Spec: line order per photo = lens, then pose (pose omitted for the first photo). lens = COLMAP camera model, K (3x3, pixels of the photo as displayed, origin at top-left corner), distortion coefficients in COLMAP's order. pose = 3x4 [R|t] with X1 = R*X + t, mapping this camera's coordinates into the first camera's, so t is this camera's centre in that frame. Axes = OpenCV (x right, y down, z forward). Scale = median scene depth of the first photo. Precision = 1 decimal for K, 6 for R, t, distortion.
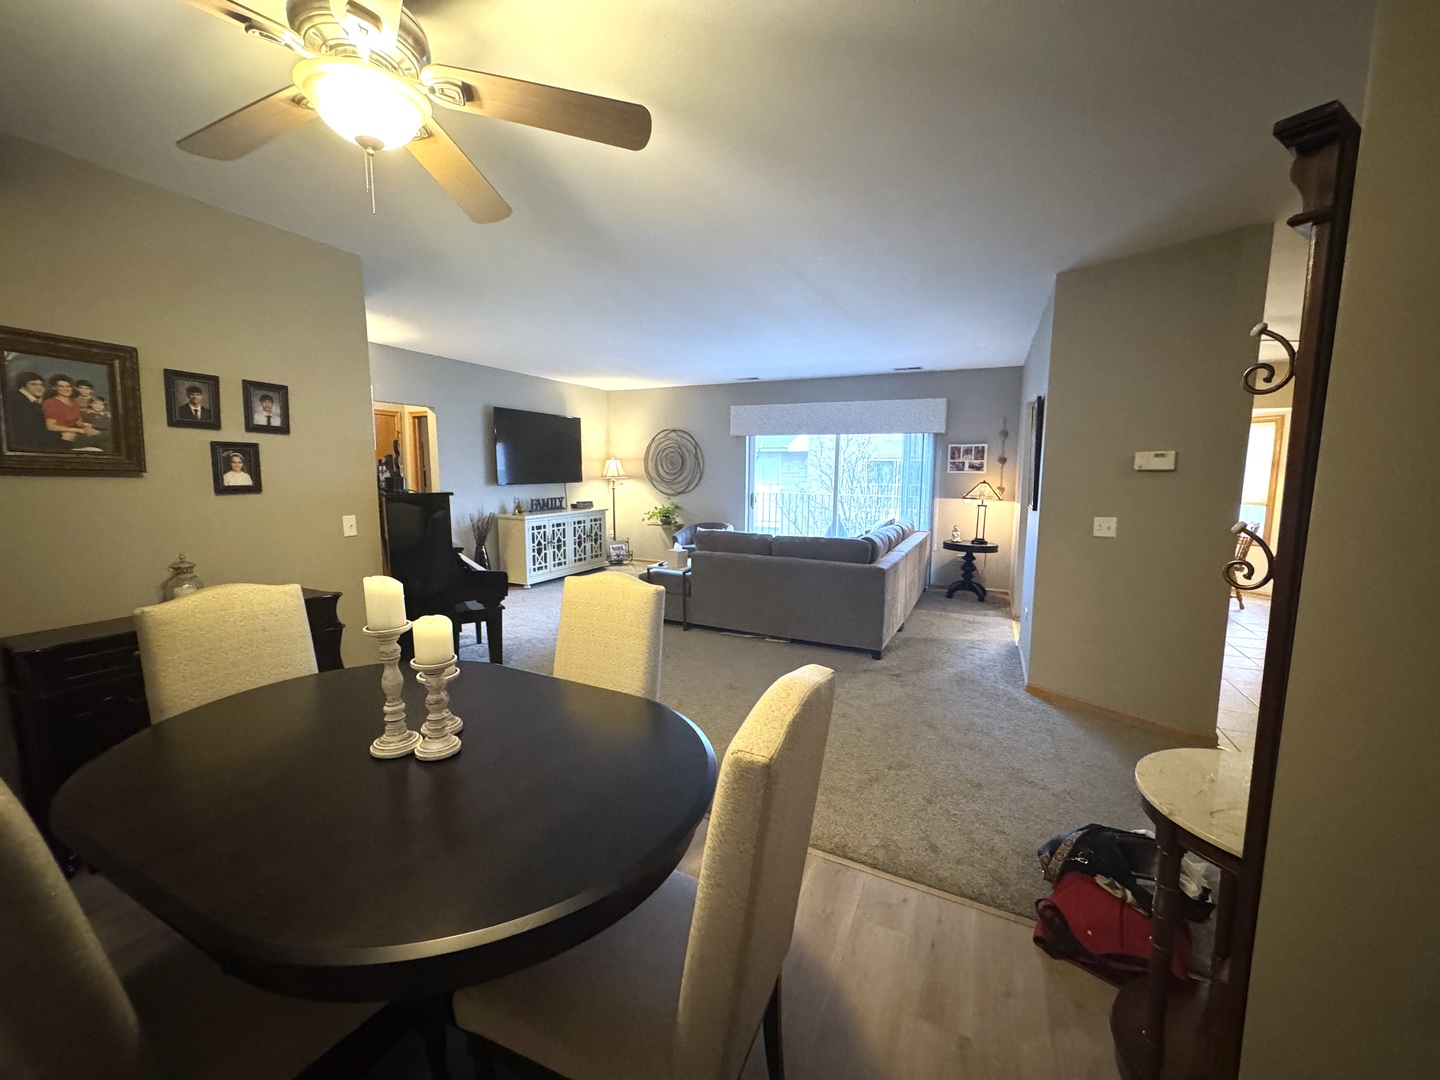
lens RADIAL K [[574.9, 0, 711.7], [0, 574.9, 530.5], [0, 0, 1]] dist [-0.002673, -0.000245]
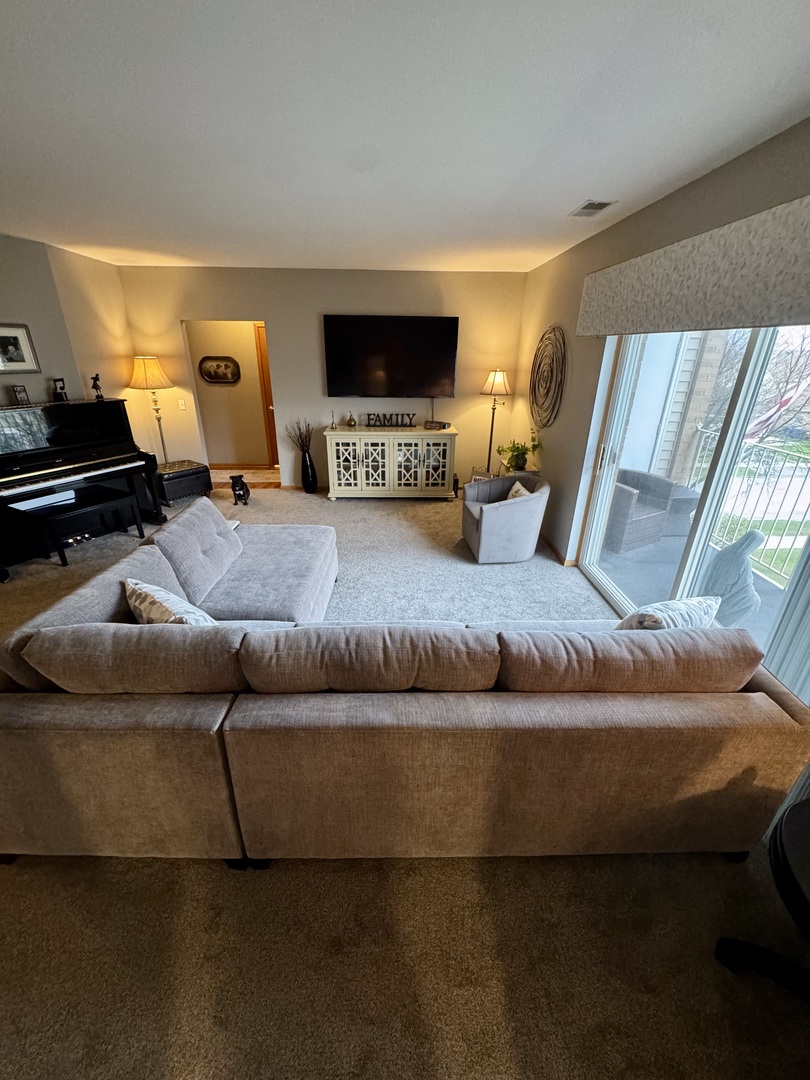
lens RADIAL K [[431.2, 0, 401.7], [0, 431.2, 534.2], [0, 0, 1]] dist [-0.002673, -0.000245]
pose [[0.454375, 0.348315, -0.819890, 0.388810], [-0.101274, 0.934618, 0.340931, -0.117500], [0.885035, -0.071877, 0.459942, 0.684347]]
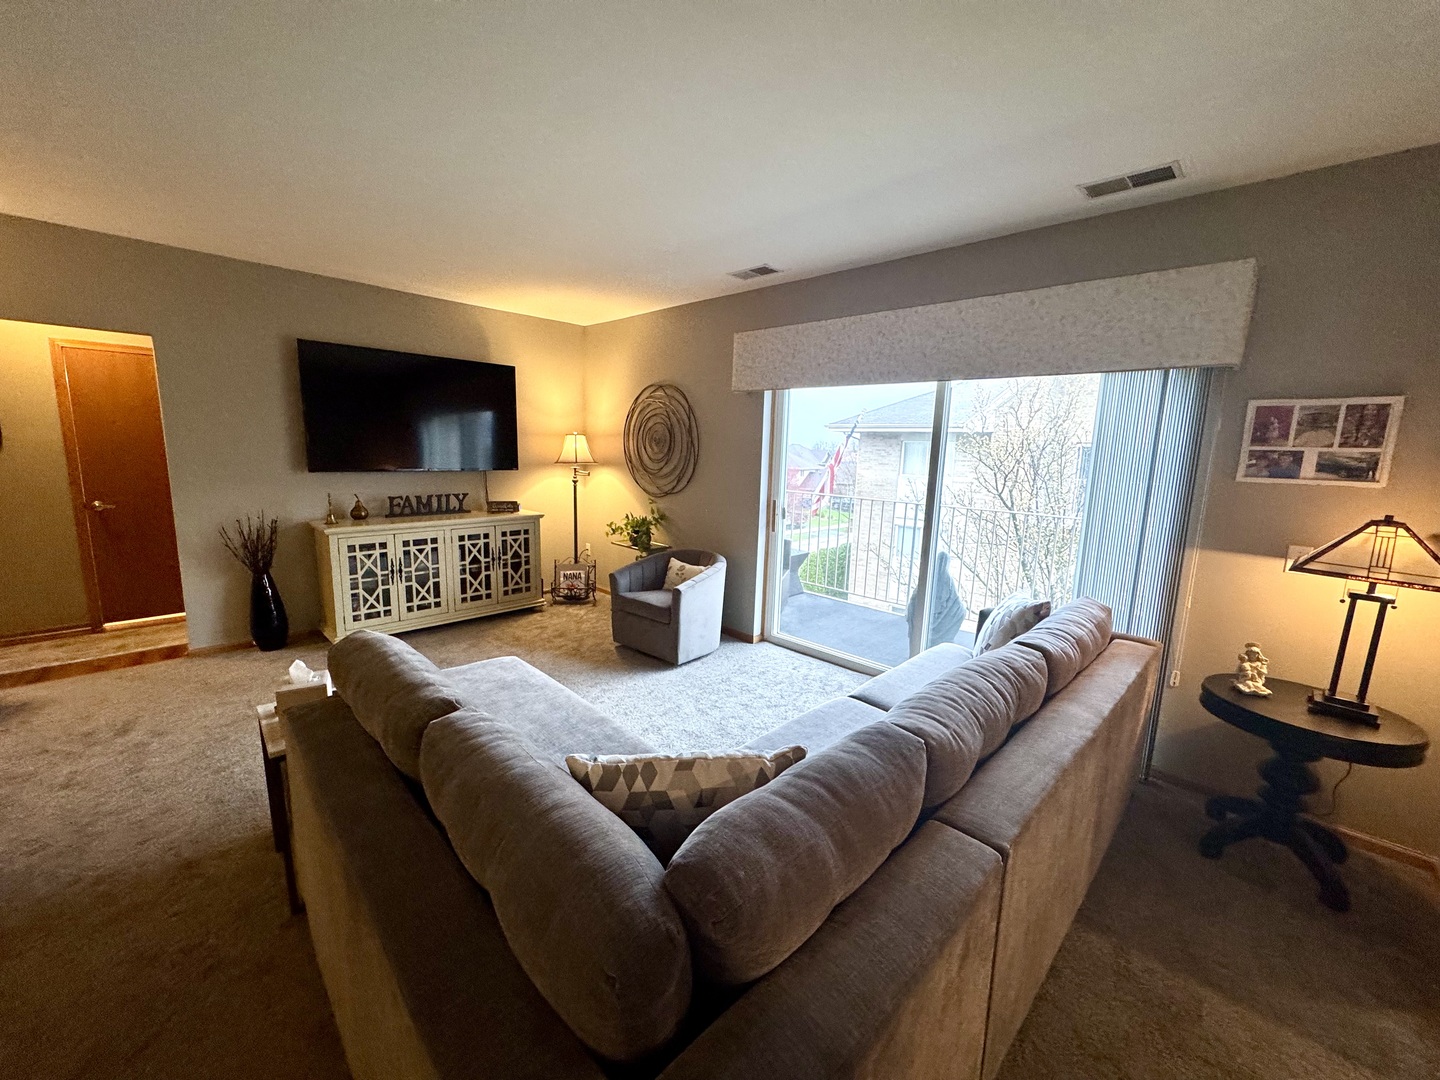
lens RADIAL K [[574.9, 0, 714.2], [0, 574.9, 532.4], [0, 0, 1]] dist [-0.002673, -0.000245]
pose [[0.946191, 0.067846, -0.316416, 0.204832], [-0.056130, 0.997363, 0.046008, -0.062789], [0.318703, -0.025772, 0.947504, 0.523416]]
